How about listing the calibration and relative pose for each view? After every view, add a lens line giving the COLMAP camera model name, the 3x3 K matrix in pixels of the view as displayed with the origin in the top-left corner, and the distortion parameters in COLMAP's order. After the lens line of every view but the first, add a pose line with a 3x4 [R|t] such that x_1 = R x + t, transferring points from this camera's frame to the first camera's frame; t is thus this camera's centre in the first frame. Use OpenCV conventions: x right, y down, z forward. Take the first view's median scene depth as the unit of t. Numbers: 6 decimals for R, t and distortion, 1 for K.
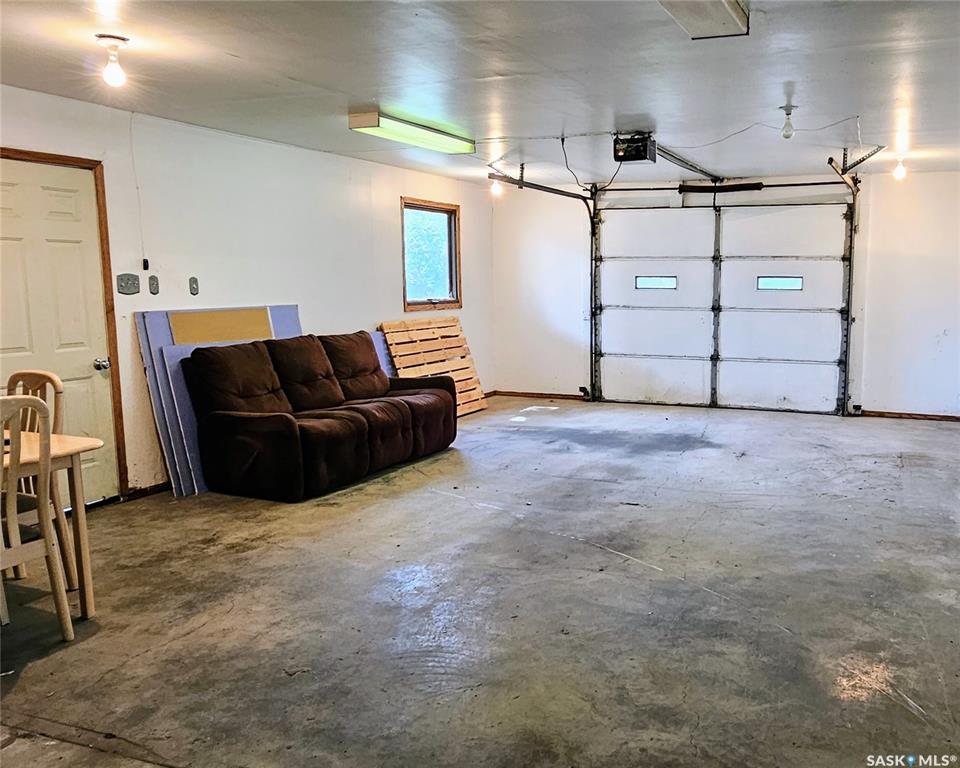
lens RADIAL K [[833.9, 0, 538.7], [0, 833.9, 386.7], [0, 0, 1]] dist [-0.005088, 0.000913]
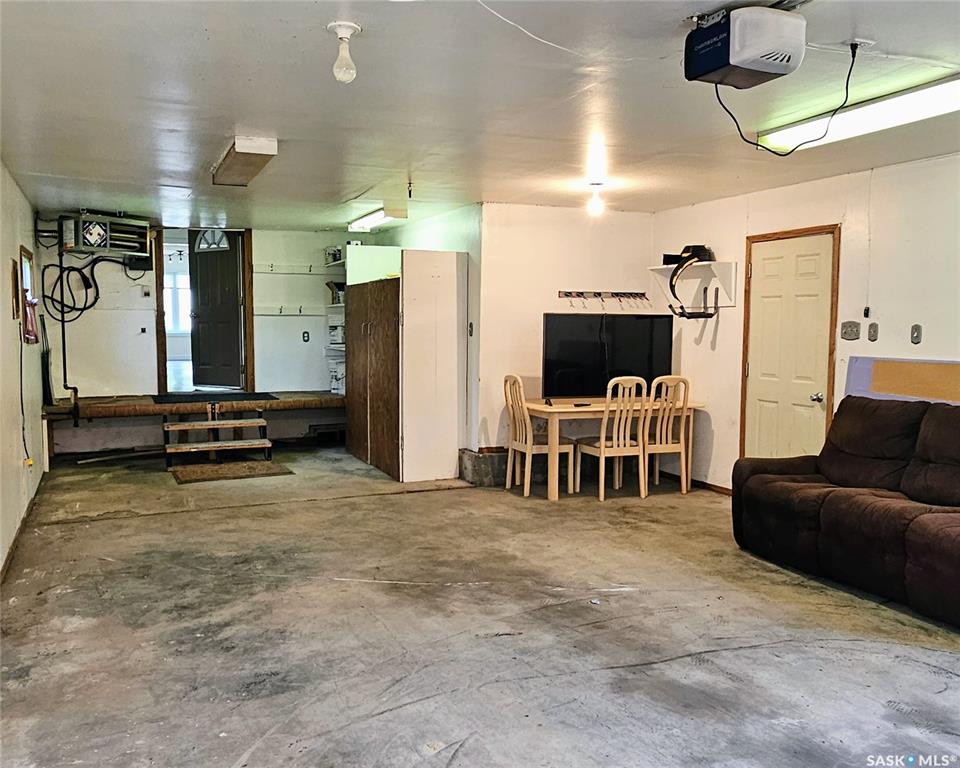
lens RADIAL K [[833.9, 0, 538.7], [0, 833.9, 386.7], [0, 0, 1]] dist [-0.005088, 0.000913]
pose [[-0.630161, 0.056826, -0.774382, 0.638317], [-0.104128, 0.982125, 0.156805, -0.186588], [0.769451, 0.179447, -0.612980, 1.419796]]
